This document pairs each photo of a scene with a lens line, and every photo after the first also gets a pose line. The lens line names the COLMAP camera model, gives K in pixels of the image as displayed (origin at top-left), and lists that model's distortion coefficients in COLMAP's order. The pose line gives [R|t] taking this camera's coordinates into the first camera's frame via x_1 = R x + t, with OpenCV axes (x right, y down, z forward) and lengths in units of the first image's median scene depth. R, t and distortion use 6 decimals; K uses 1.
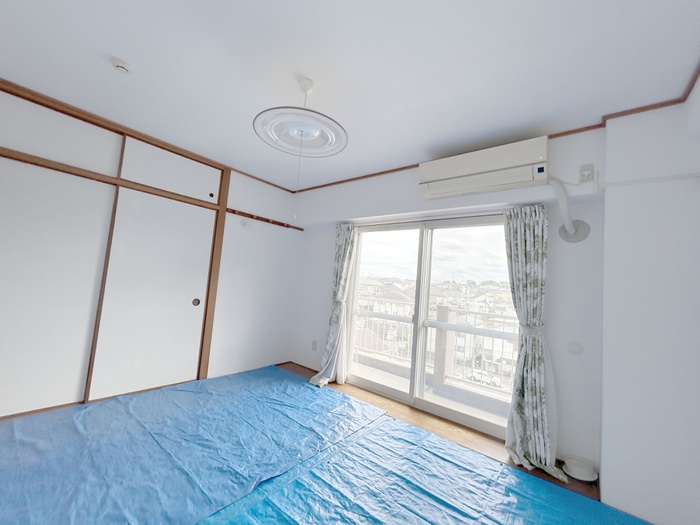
lens RADIAL K [[283.3, 0, 350.6], [0, 283.3, 263.0], [0, 0, 1]] dist [-0.002970, -0.000113]
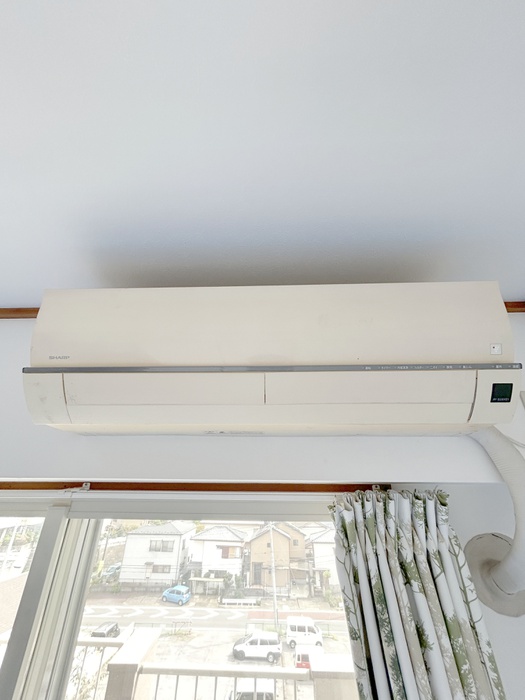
lens RADIAL K [[283.3, 0, 263.0], [0, 283.3, 351.5], [0, 0, 1]] dist [-0.002970, -0.000113]
pose [[0.793716, 0.194949, 0.576203, 0.262215], [0.017921, 0.939347, -0.342499, -0.216279], [-0.608025, 0.282173, 0.742081, 0.719564]]
